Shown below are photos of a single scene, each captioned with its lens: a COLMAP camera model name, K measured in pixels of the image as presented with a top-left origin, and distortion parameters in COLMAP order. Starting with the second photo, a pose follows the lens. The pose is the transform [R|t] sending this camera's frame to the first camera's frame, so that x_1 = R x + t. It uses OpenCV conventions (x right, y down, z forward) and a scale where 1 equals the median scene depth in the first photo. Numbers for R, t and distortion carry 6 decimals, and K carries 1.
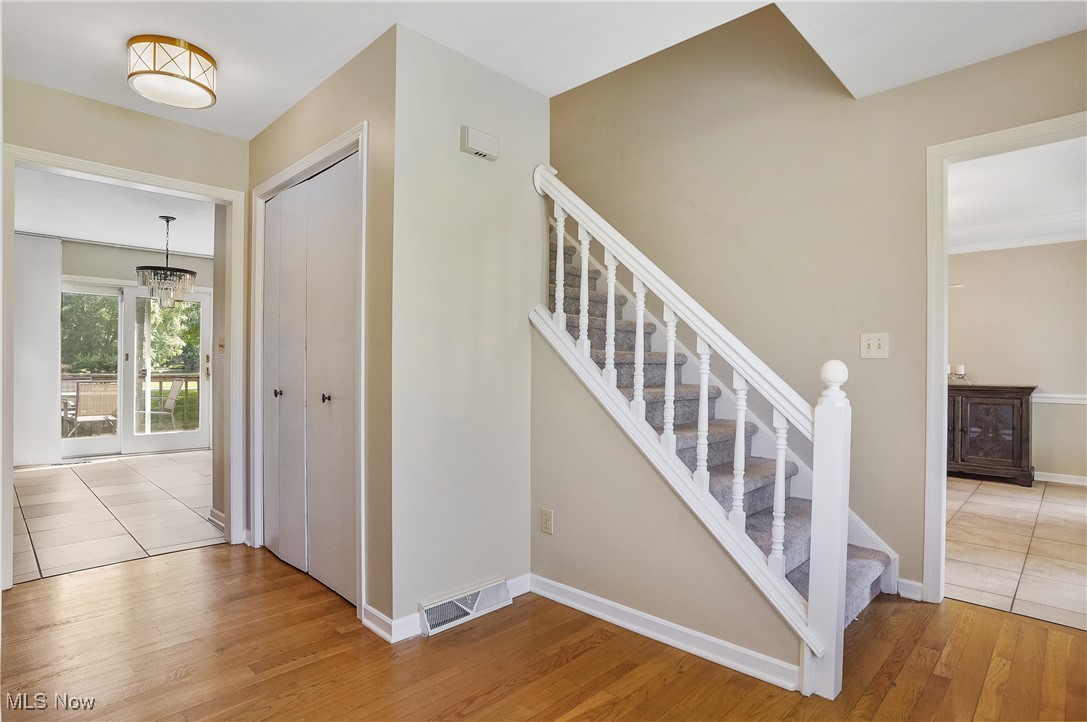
lens RADIAL K [[569.4, 0, 557.1], [0, 569.4, 364.3], [0, 0, 1]] dist [-0.075793, 0.039186]
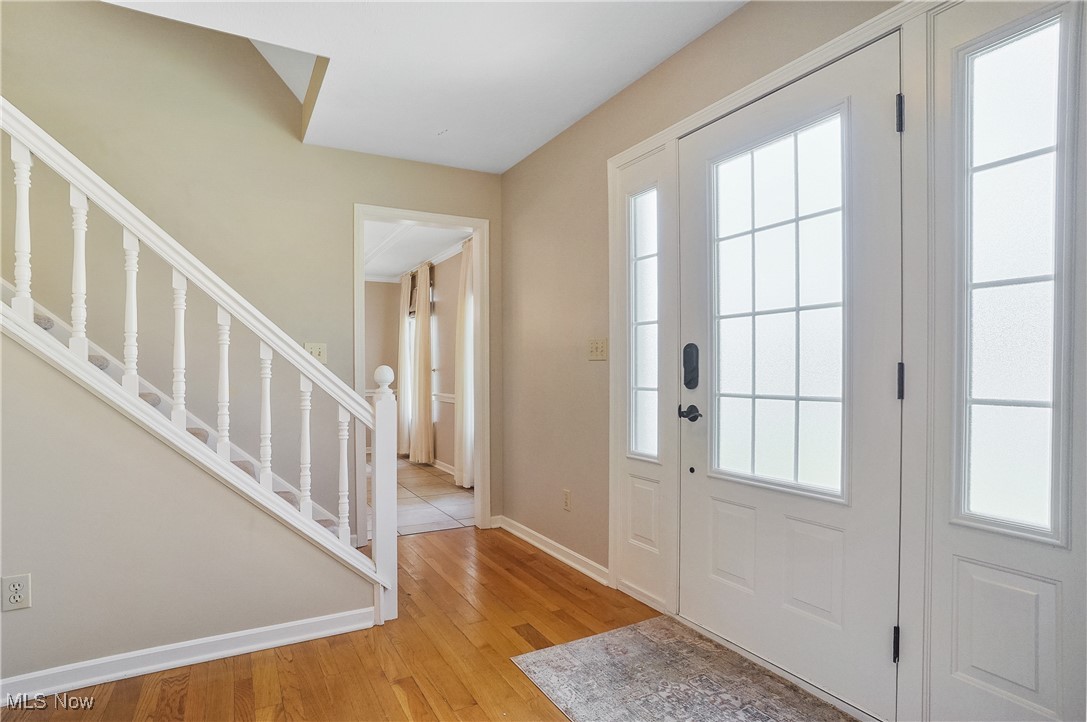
lens RADIAL K [[569.4, 0, 541.1], [0, 569.4, 365.3], [0, 0, 1]] dist [-0.075793, 0.039186]
pose [[0.292549, 0.001393, 0.956250, -0.674282], [-0.001866, 0.999998, -0.000885, -0.008432], [-0.956249, -0.001526, 0.292551, 0.250634]]
